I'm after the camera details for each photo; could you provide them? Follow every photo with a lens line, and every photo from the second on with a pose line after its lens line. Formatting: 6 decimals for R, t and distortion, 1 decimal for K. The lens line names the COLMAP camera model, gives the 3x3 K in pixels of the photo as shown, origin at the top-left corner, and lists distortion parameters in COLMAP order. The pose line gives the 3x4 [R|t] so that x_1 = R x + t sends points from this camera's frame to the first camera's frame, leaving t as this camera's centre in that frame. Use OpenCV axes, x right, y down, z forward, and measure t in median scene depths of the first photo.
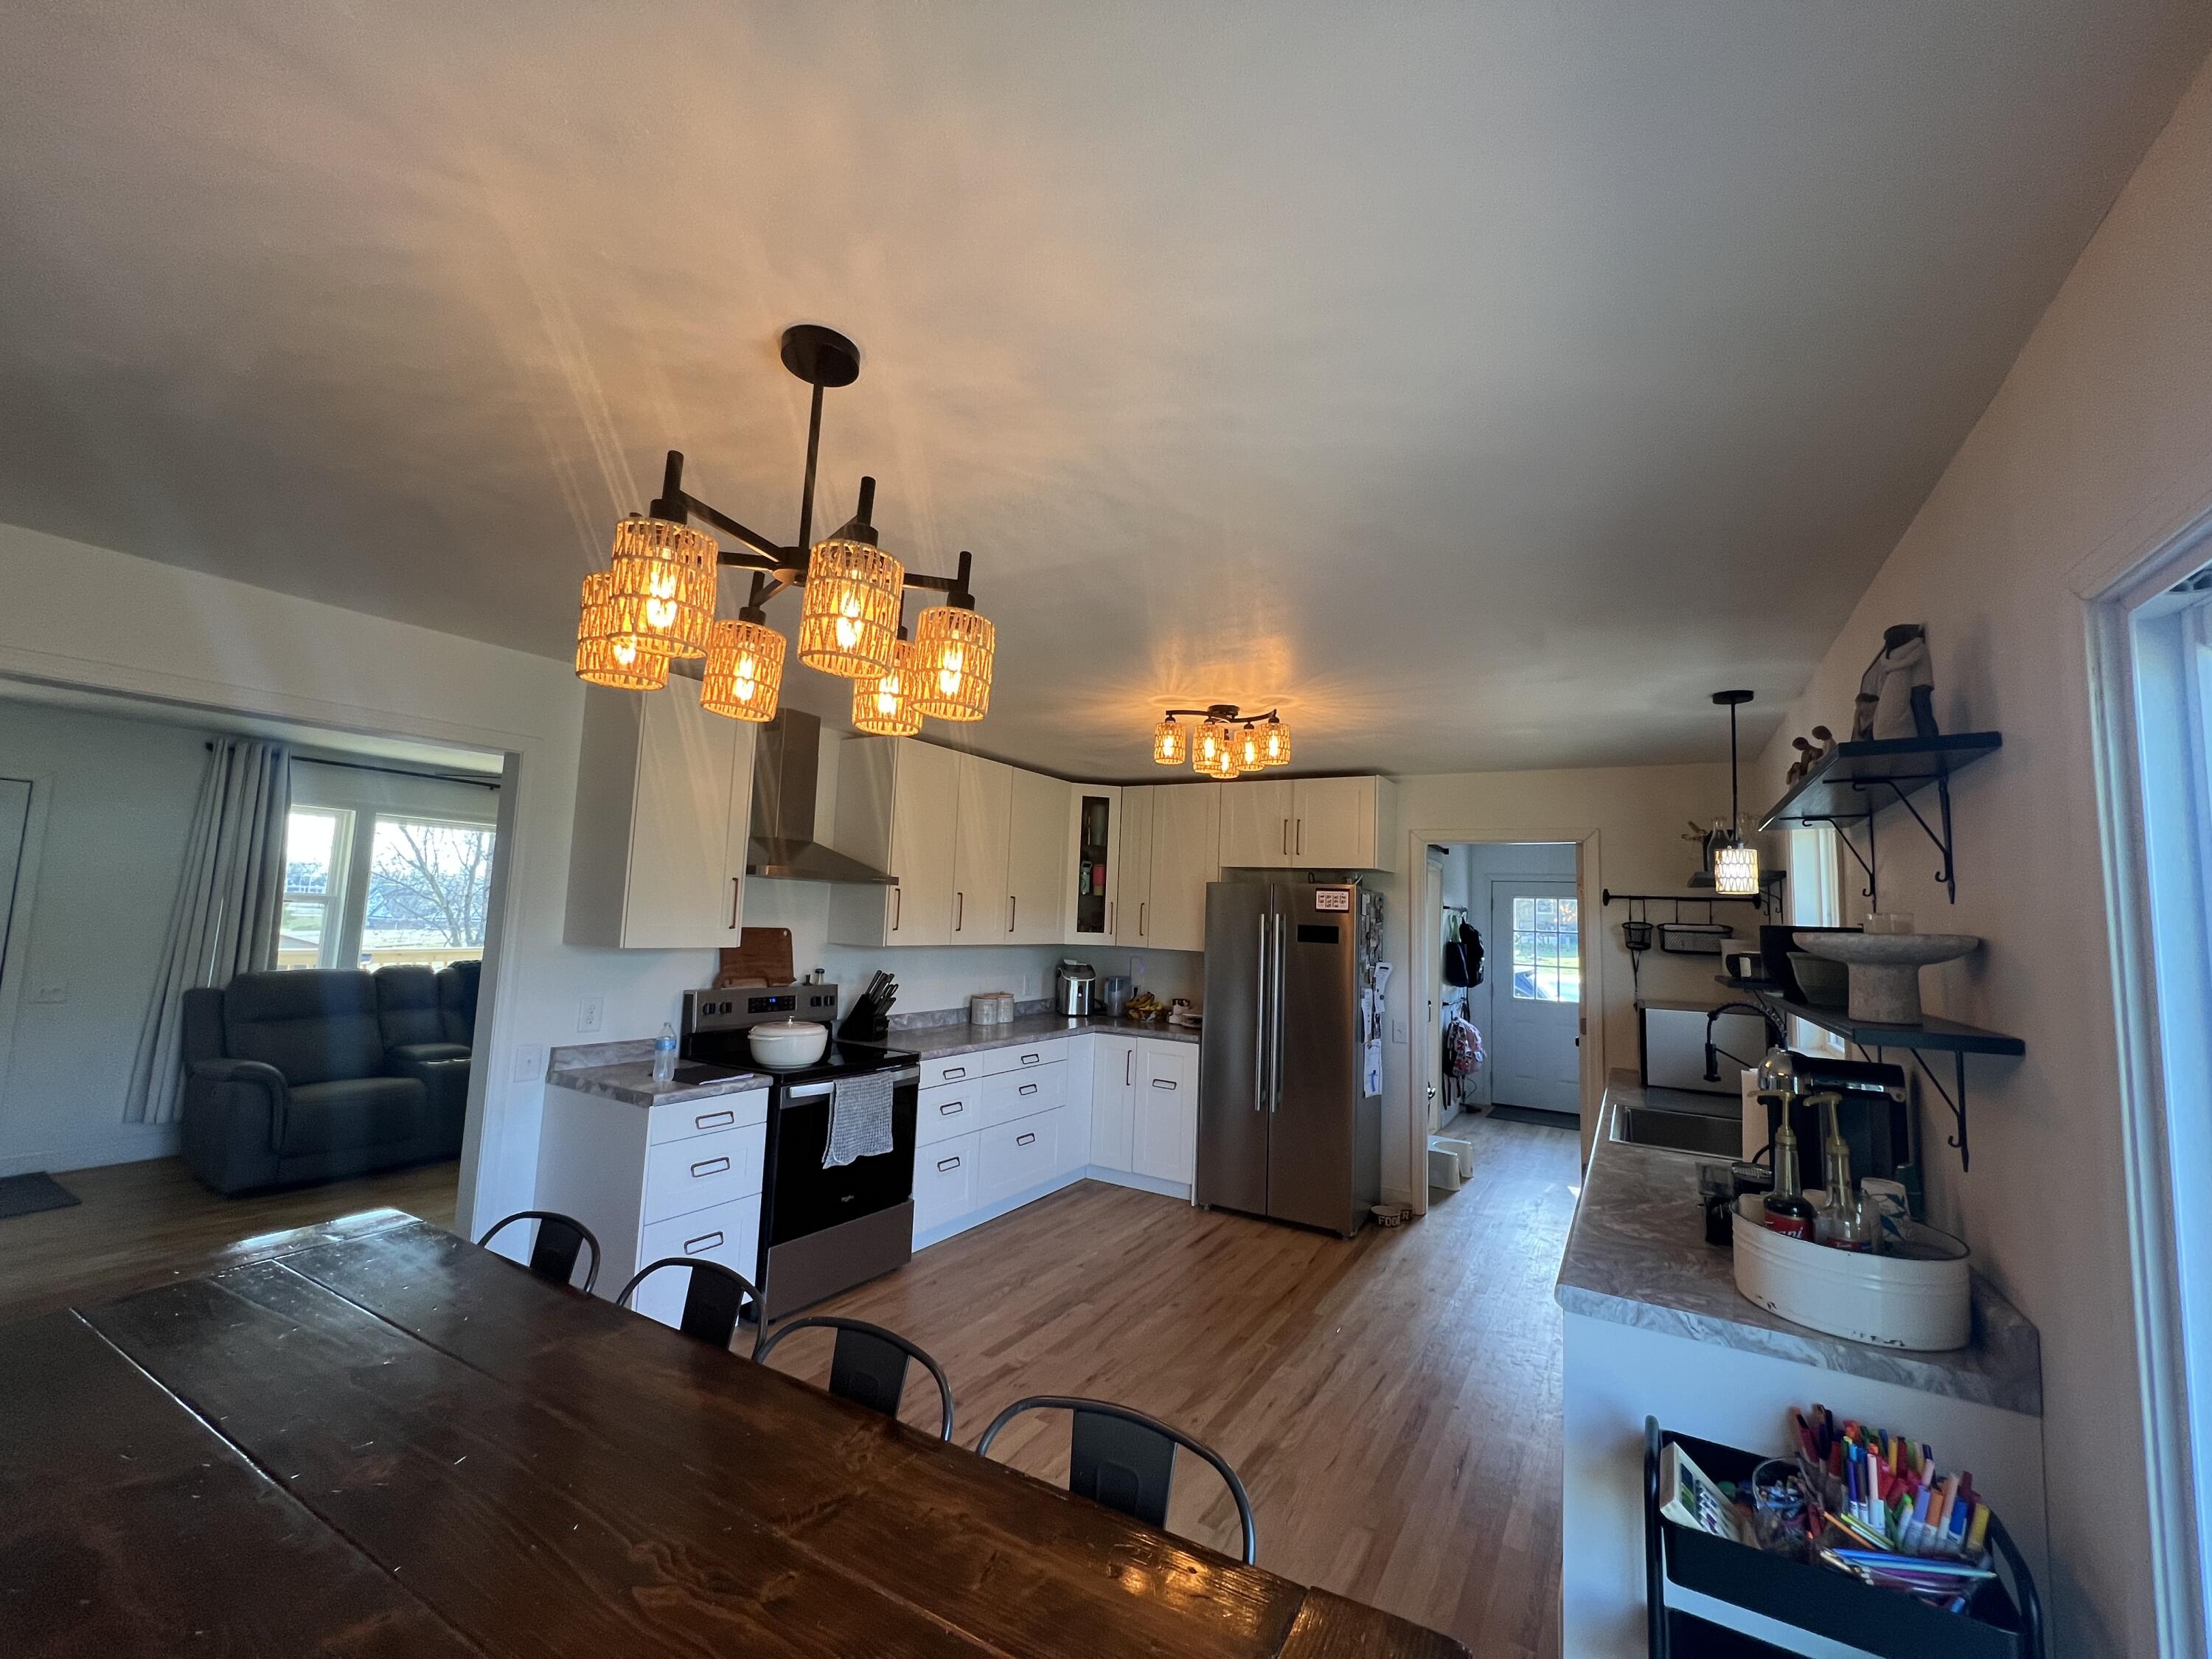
lens RADIAL K [[889.8, 0, 1110.9], [0, 889.8, 830.6], [0, 0, 1]] dist [-0.002356, 0.000705]
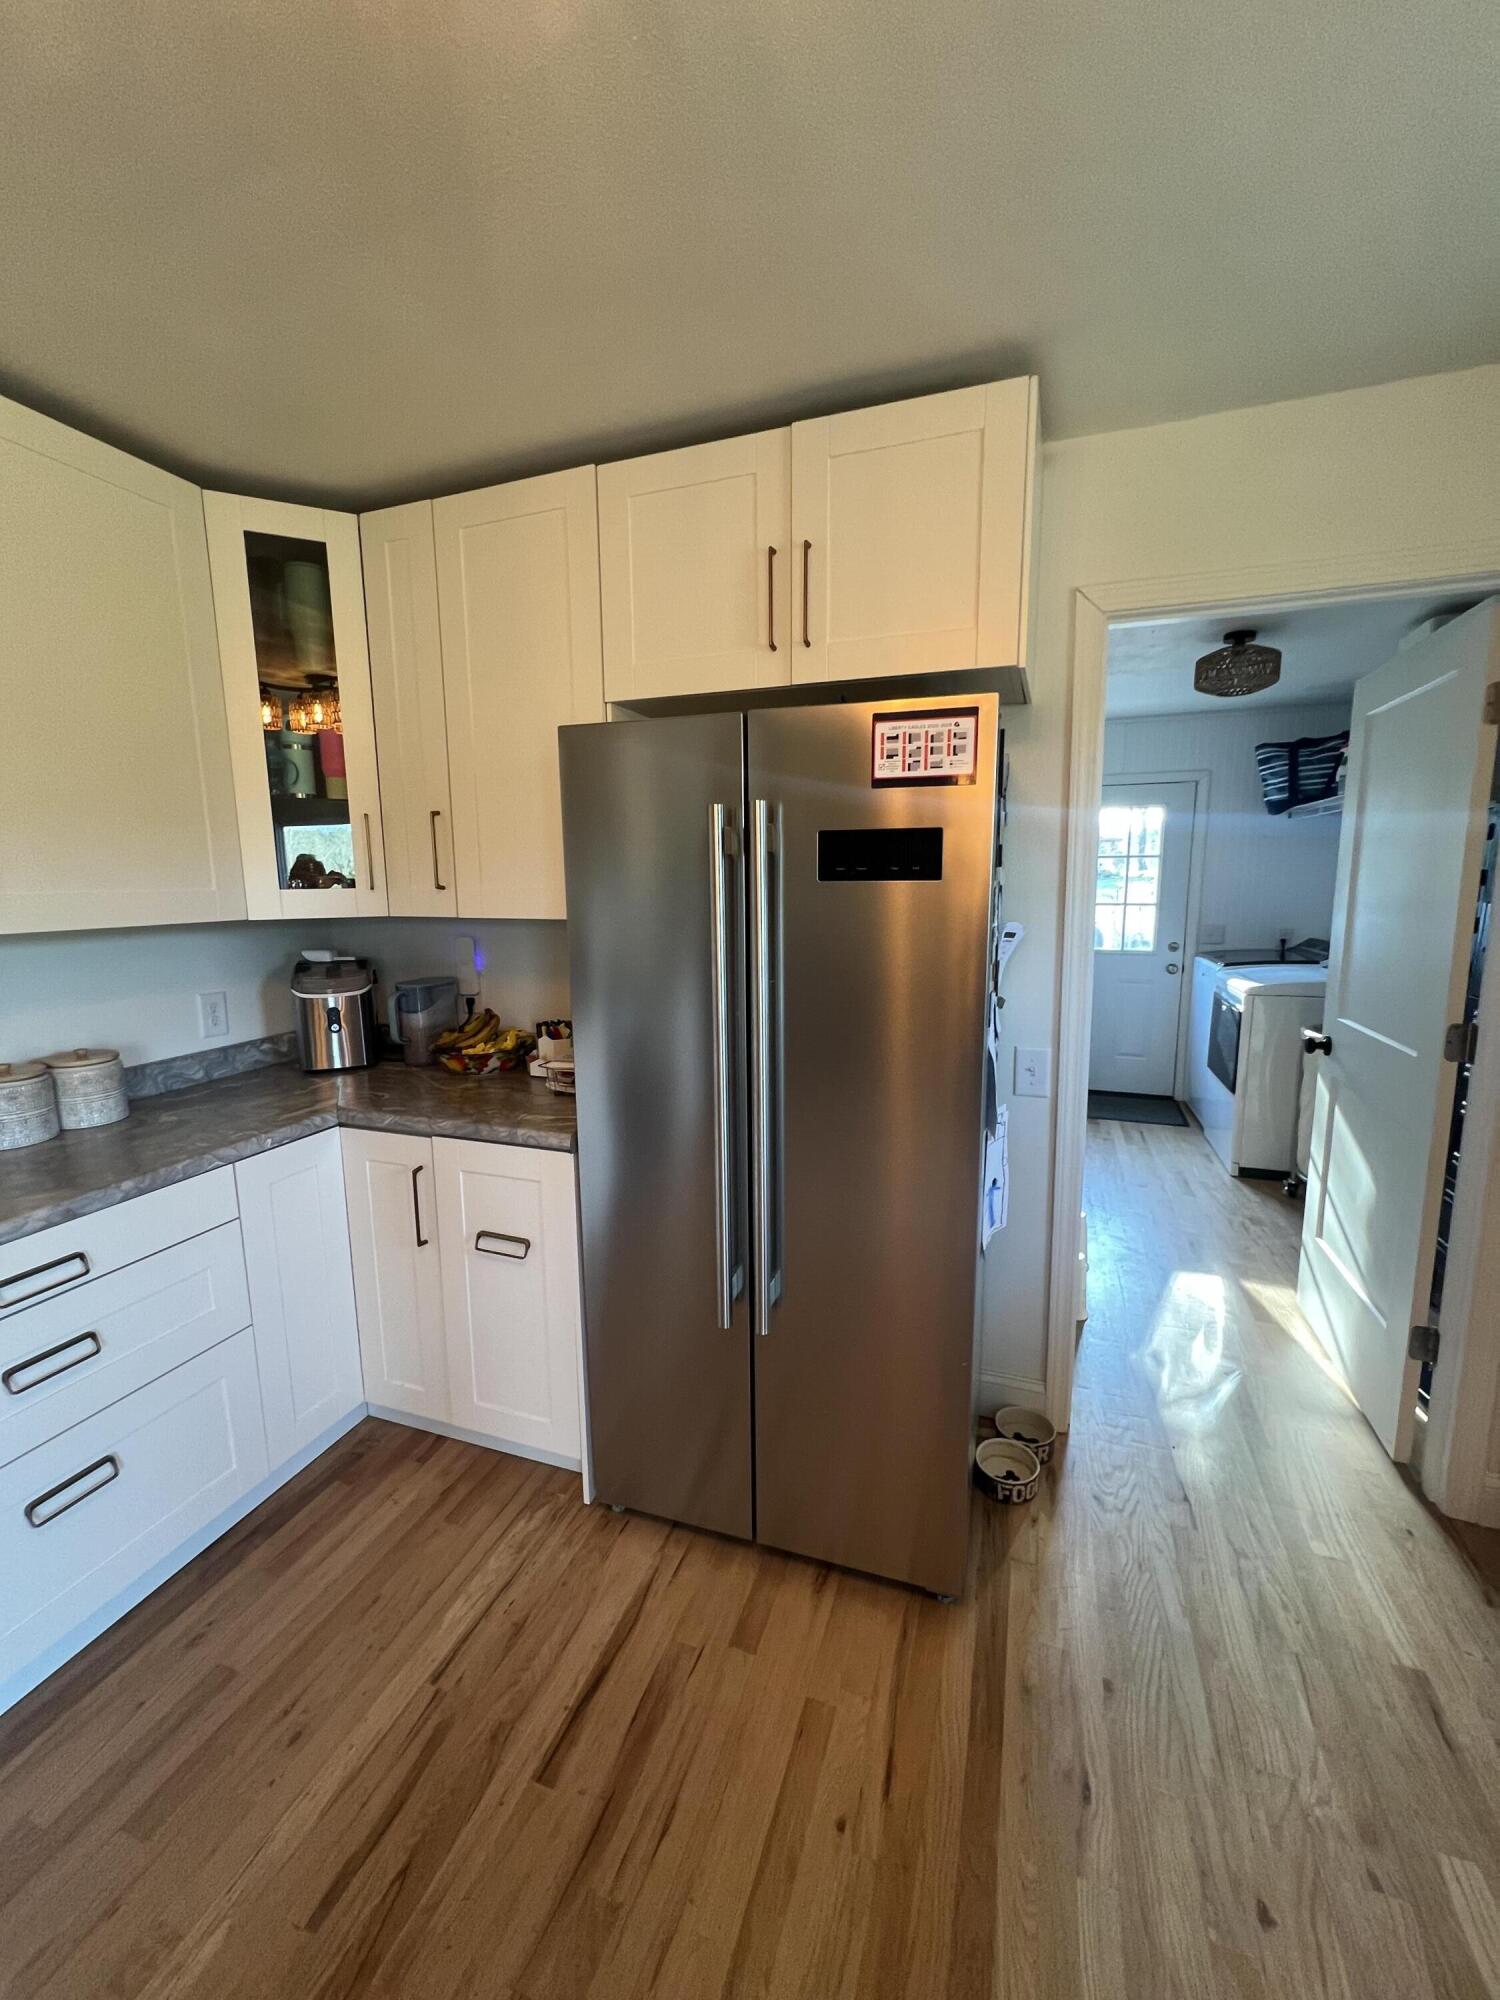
lens RADIAL K [[802.8, 0, 750.0], [0, 802.8, 1000.0], [0, 0, 1]] dist [-0.000030, -0.000003]
pose [[0.980457, -0.077326, 0.180897, 0.107351], [0.029583, 0.967009, 0.253019, 0.078131], [-0.194494, -0.242723, 0.950399, 0.607105]]
